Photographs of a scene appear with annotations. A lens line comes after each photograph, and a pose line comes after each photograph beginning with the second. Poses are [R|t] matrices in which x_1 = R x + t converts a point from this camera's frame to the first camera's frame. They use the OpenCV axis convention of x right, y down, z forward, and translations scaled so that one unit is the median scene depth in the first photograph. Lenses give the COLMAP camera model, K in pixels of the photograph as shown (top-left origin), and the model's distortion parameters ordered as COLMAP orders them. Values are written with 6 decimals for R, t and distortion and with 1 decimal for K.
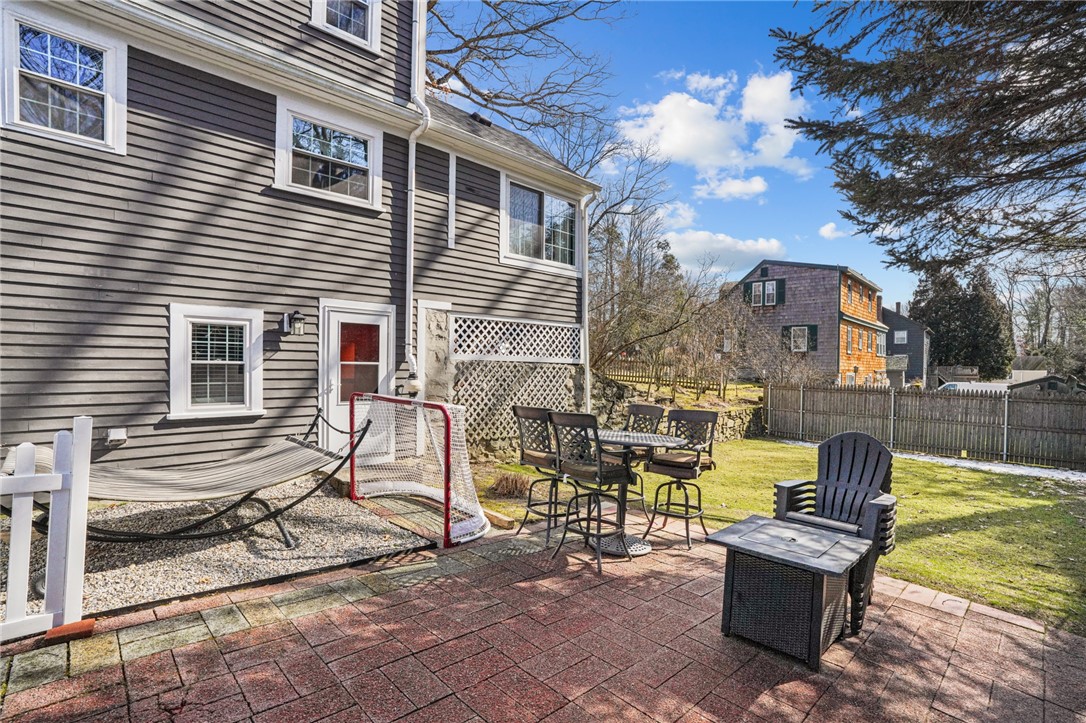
lens RADIAL K [[498.8, 0, 544.5], [0, 498.8, 384.3], [0, 0, 1]] dist [-0.060194, 0.025869]
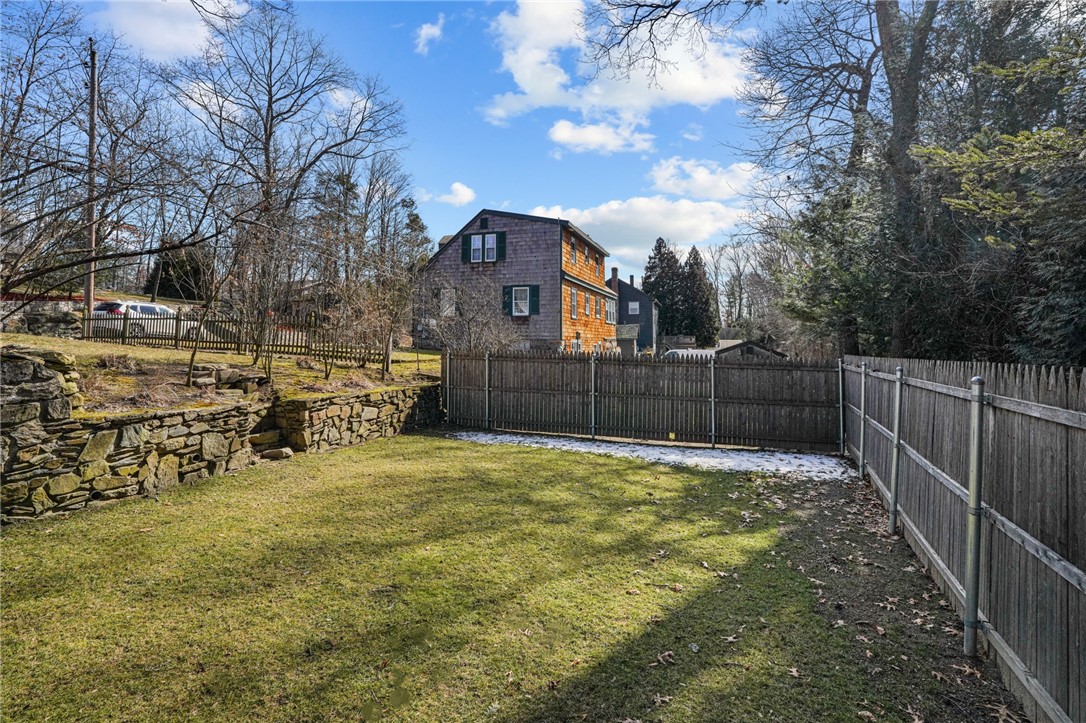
lens RADIAL K [[485.2, 0, 539.8], [0, 485.2, 337.5], [0, 0, 1]] dist [-0.027525, 0.000258]
pose [[0.915721, -0.002471, 0.401807, 0.211909], [0.020015, 0.999020, -0.039472, 0.006211], [-0.401316, 0.044188, 0.914873, 0.214991]]
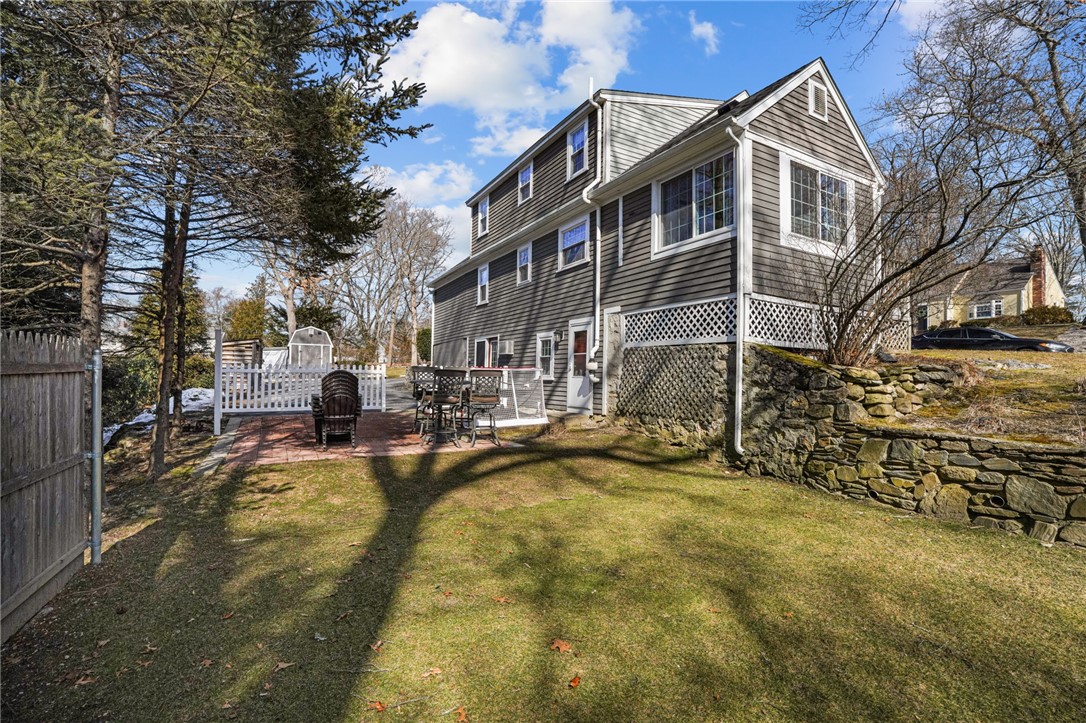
lens RADIAL K [[498.8, 0, 544.5], [0, 498.8, 384.3], [0, 0, 1]] dist [-0.060194, 0.025869]
pose [[-0.253043, -0.003047, -0.967450, 0.435475], [-0.052072, 0.998588, 0.010475, 0.017026], [0.966053, 0.053028, -0.252844, 0.428707]]
